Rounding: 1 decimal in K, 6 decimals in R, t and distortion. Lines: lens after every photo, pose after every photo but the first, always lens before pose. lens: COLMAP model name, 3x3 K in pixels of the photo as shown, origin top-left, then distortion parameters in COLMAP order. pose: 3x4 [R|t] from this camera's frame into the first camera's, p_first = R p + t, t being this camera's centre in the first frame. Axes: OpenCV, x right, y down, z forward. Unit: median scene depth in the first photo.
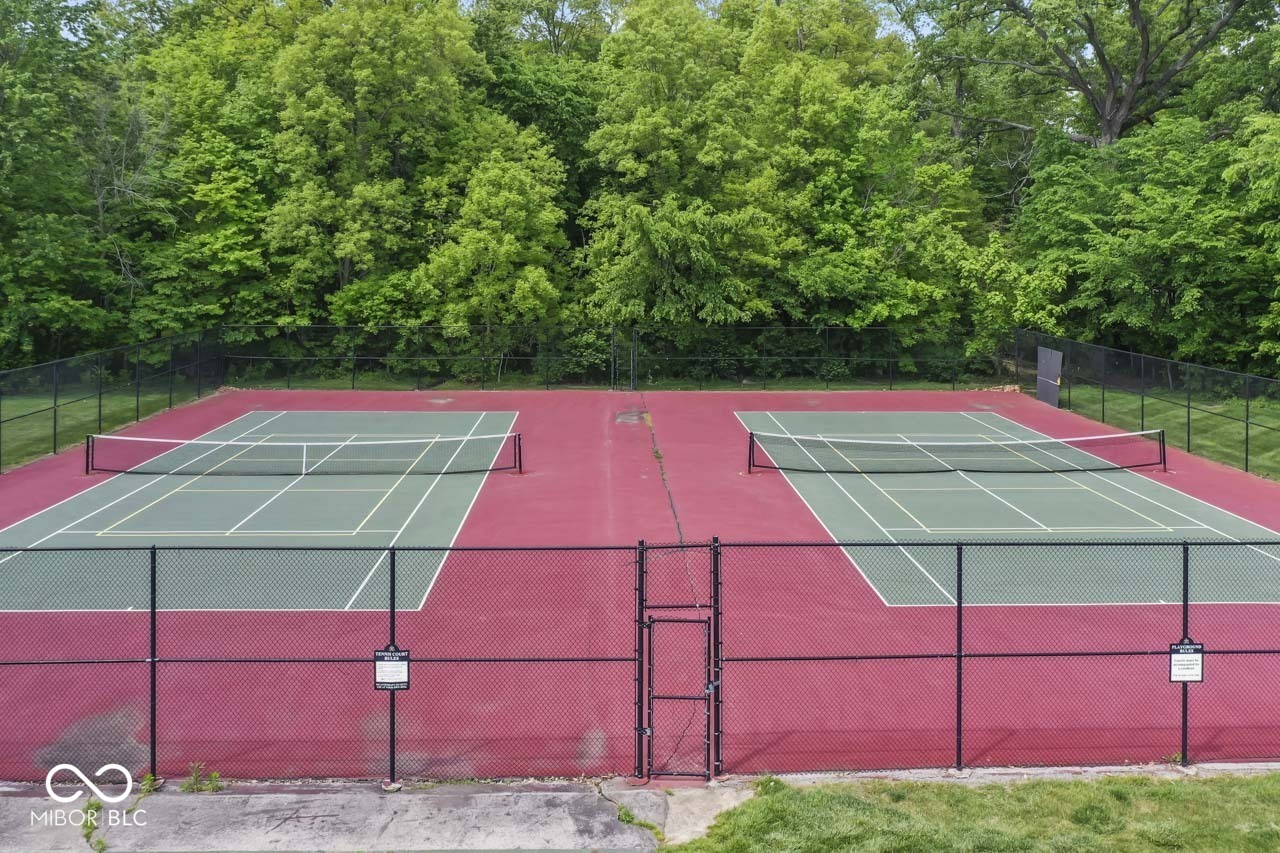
lens RADIAL K [[1057.6, 0, 622.5], [0, 1057.6, 251.0], [0, 0, 1]] dist [-0.006755, -0.009149]
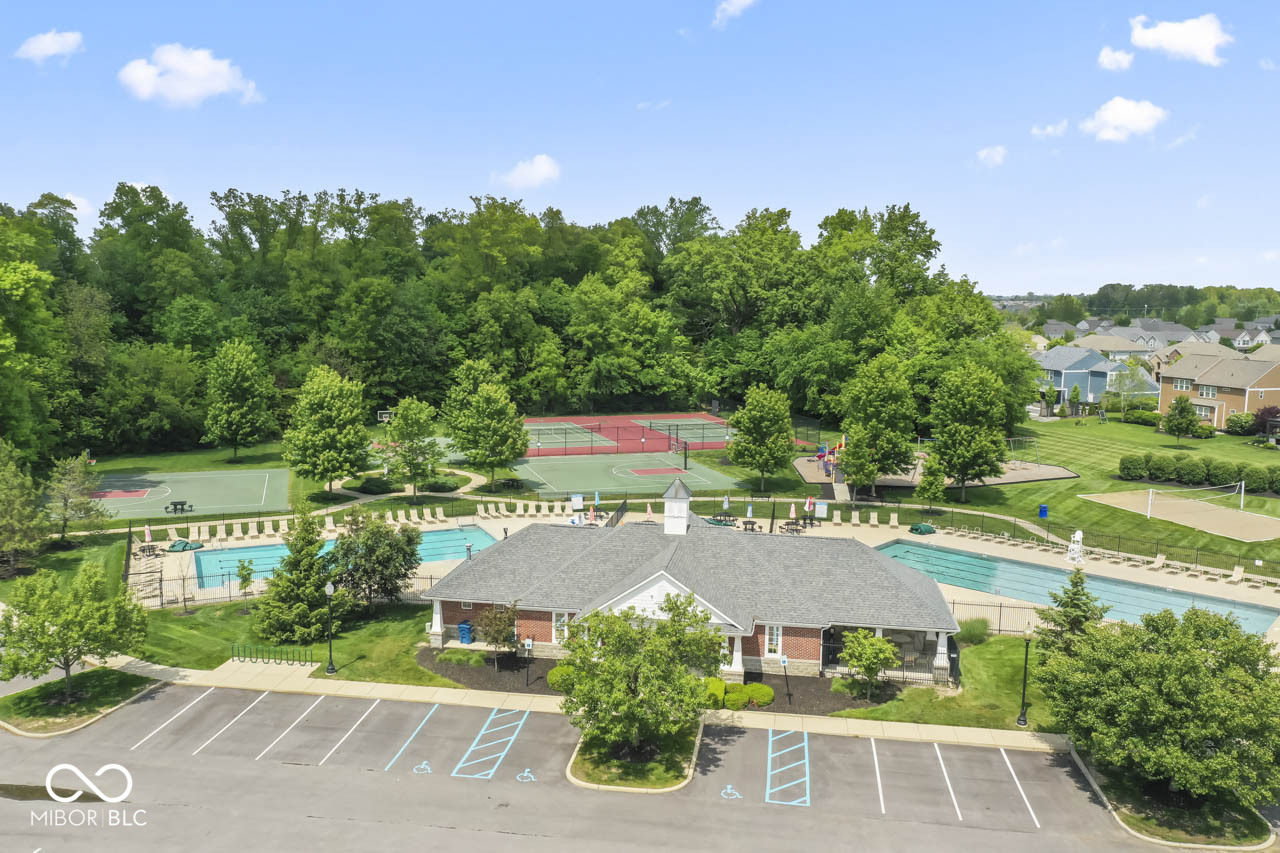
lens RADIAL K [[1007.8, 0, 640.0], [0, 1007.8, 426.5], [0, 0, 1]] dist [-0.004006, 0.000193]
pose [[0.954831, -0.030719, 0.295556, -0.715843], [-0.005096, 0.992803, 0.119652, -0.190833], [-0.297104, -0.115753, 0.947803, -1.824914]]
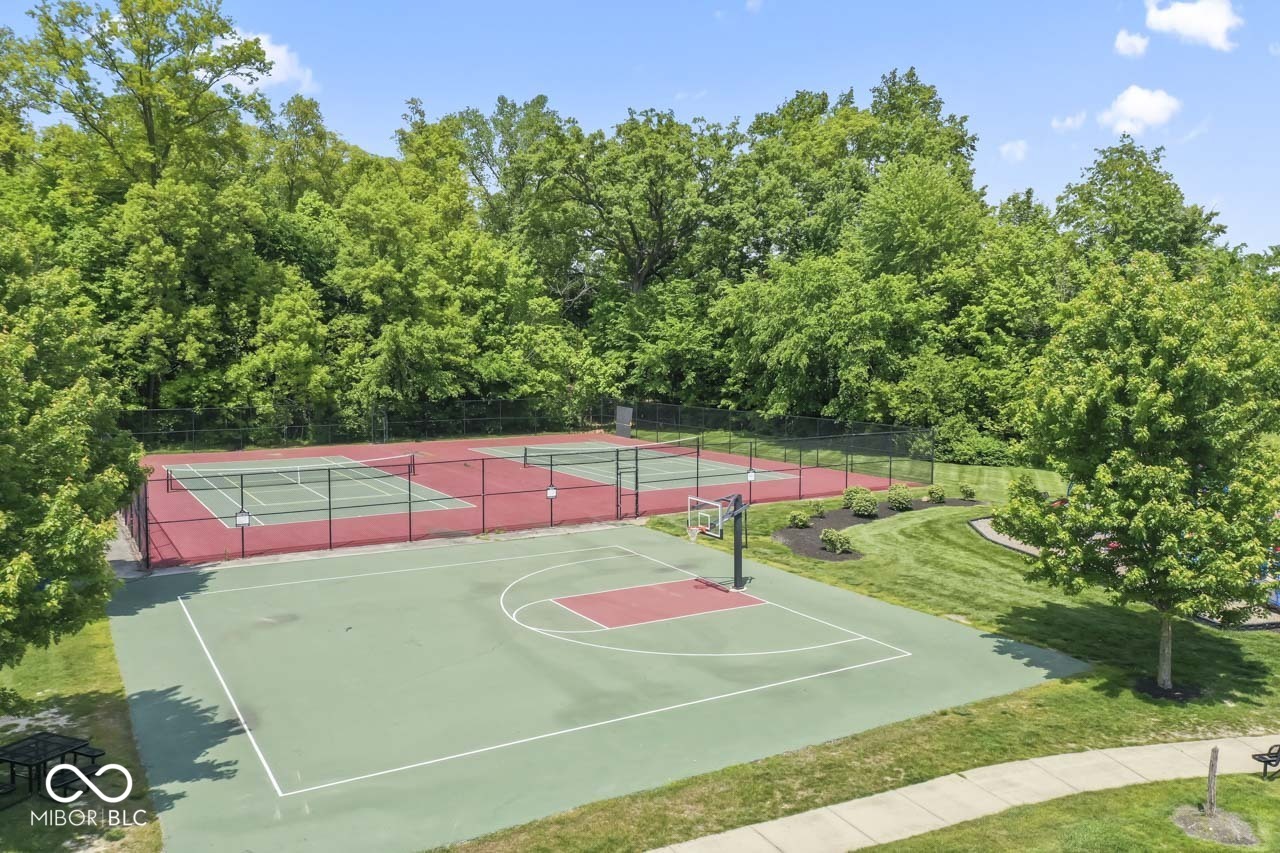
lens RADIAL K [[1007.8, 0, 640.0], [0, 1007.8, 426.5], [0, 0, 1]] dist [-0.004006, 0.000193]
pose [[0.867578, -0.043958, 0.495354, -0.388844], [0.003409, 0.996588, 0.082467, -0.014785], [-0.497289, -0.069858, 0.864768, -0.463005]]
